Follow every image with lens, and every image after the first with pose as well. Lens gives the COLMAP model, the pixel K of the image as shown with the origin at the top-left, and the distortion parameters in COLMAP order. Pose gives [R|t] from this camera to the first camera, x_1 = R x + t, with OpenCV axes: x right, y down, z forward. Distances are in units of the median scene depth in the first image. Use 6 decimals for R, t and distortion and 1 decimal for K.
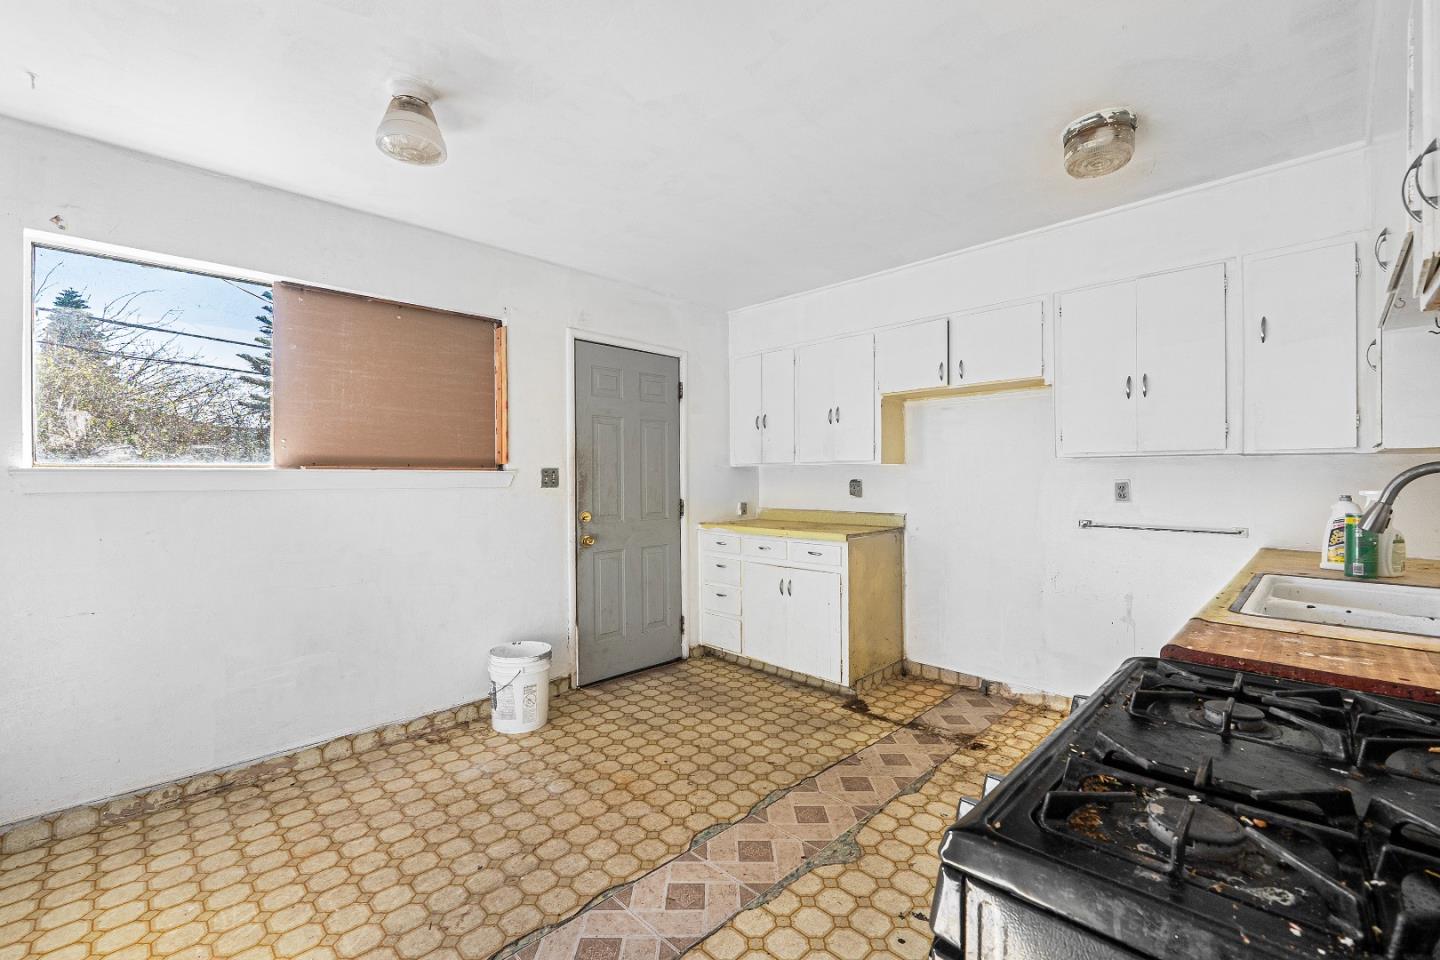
lens RADIAL K [[608.7, 0, 720.3], [0, 608.7, 479.2], [0, 0, 1]] dist [-0.004802, -0.000378]
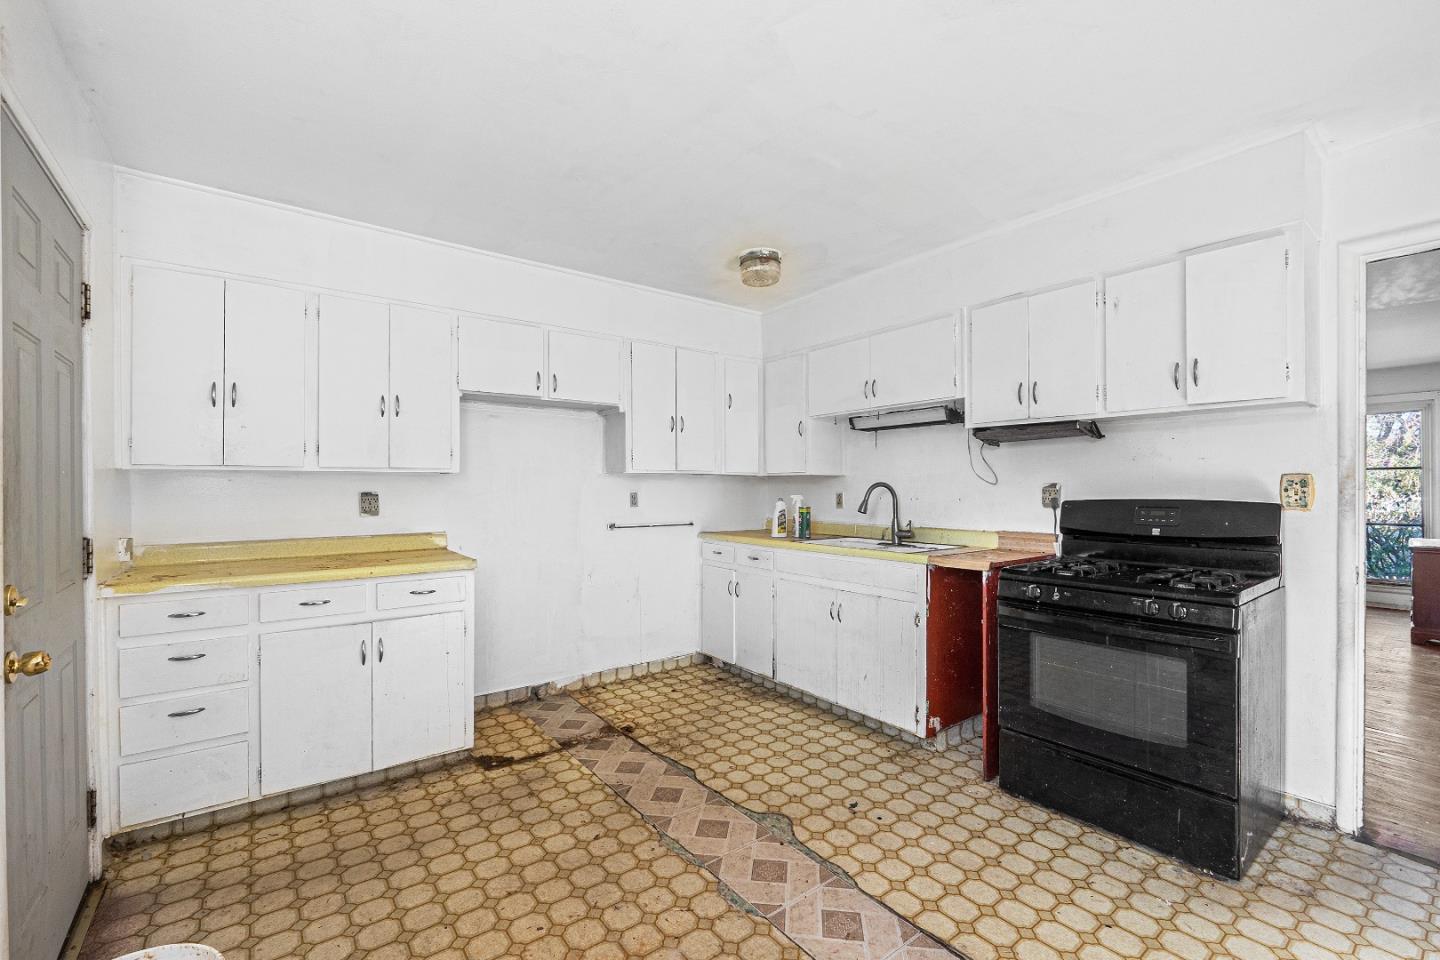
lens RADIAL K [[608.7, 0, 719.8], [0, 608.7, 486.1], [0, 0, 1]] dist [-0.004802, -0.000378]
pose [[0.132217, 0.001777, 0.991219, -0.616341], [0.003005, 0.999993, -0.002194, -0.005474], [-0.991216, 0.003269, 0.132211, 0.629747]]
